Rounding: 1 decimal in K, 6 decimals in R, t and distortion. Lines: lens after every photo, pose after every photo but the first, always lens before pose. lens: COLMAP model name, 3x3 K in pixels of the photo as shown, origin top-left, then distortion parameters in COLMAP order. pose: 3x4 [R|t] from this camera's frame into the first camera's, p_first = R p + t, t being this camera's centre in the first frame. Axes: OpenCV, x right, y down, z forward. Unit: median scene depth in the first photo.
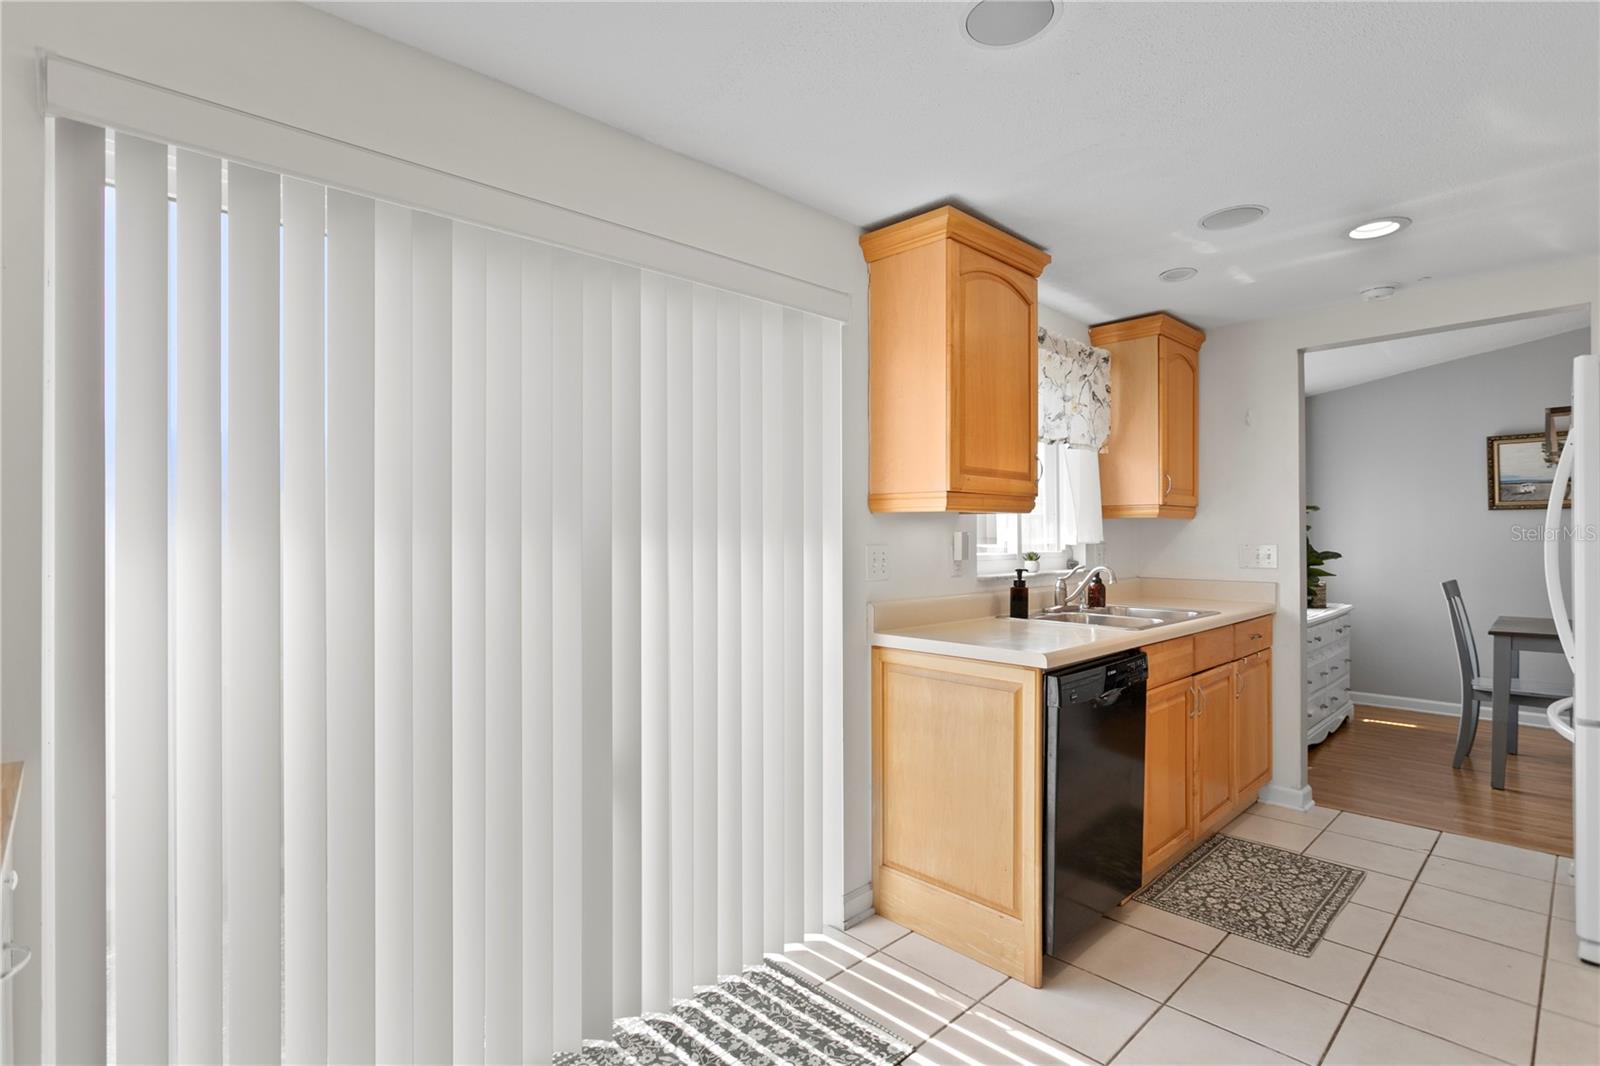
lens RADIAL K [[760.8, 0, 791.5], [0, 760.8, 536.8], [0, 0, 1]] dist [-0.021846, 0.000344]
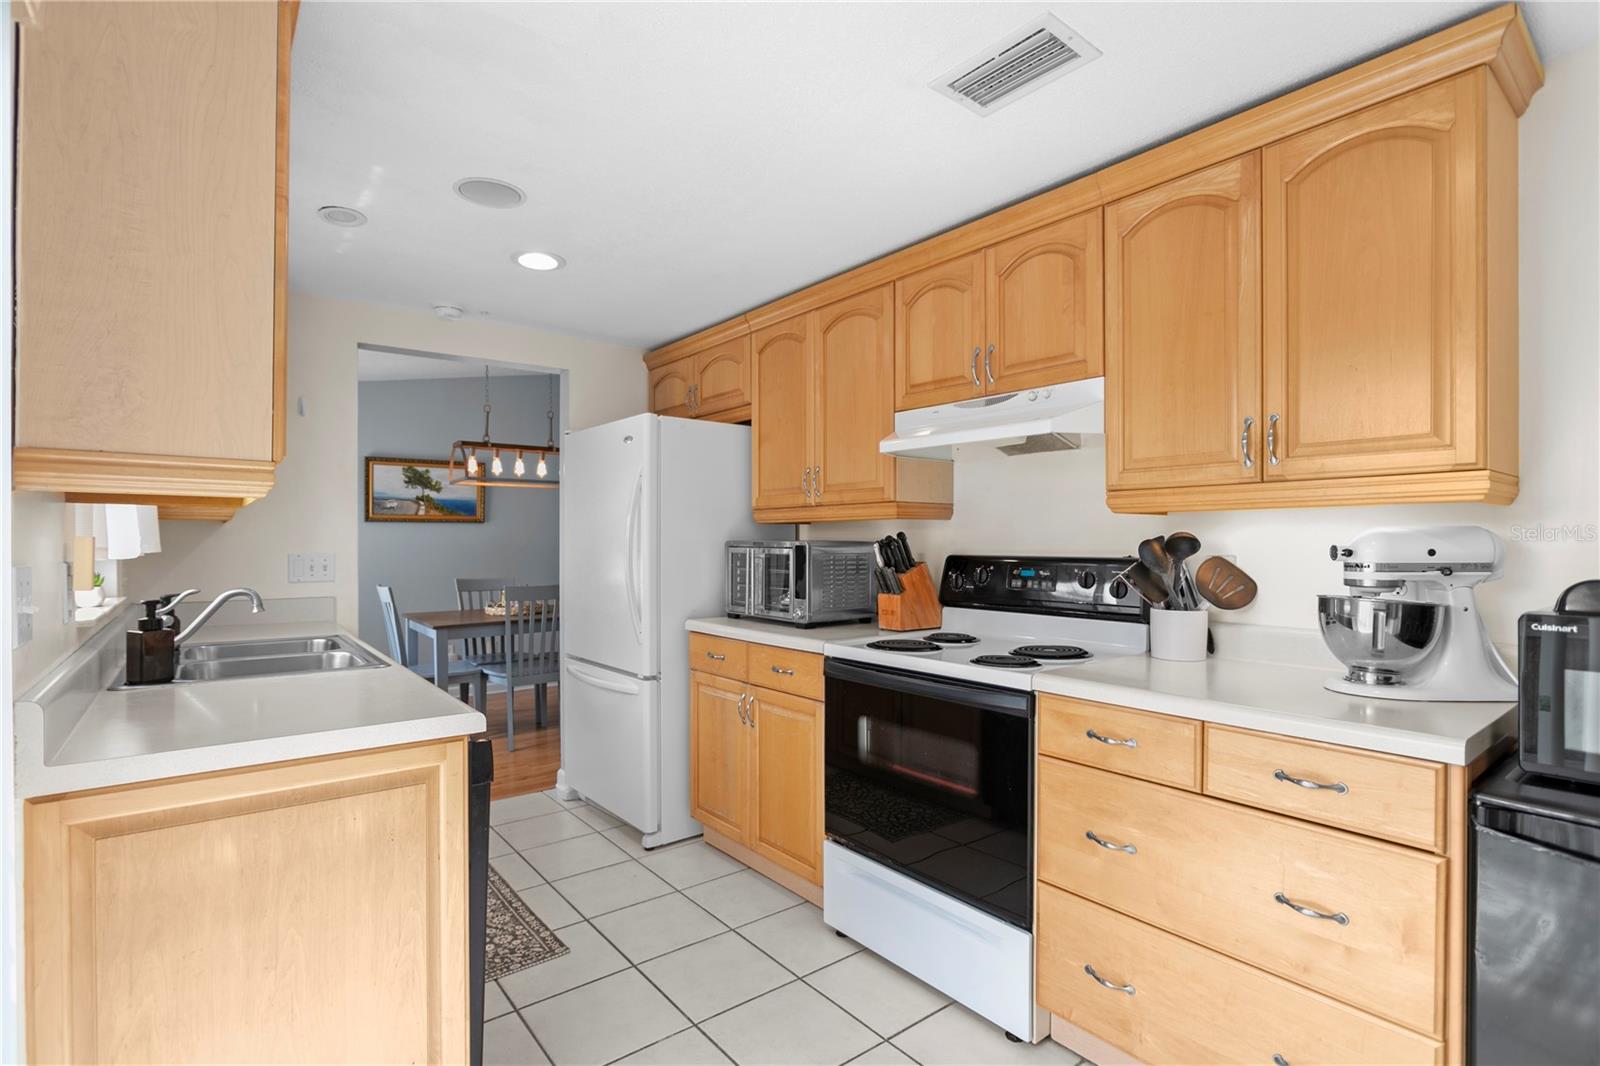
lens RADIAL K [[760.8, 0, 791.5], [0, 760.8, 536.8], [0, 0, 1]] dist [-0.021846, 0.000344]
pose [[0.087163, 0.003355, 0.996188, -0.143880], [0.013718, 0.999895, -0.004568, 0.000607], [-0.996100, 0.014064, 0.087108, 0.270848]]
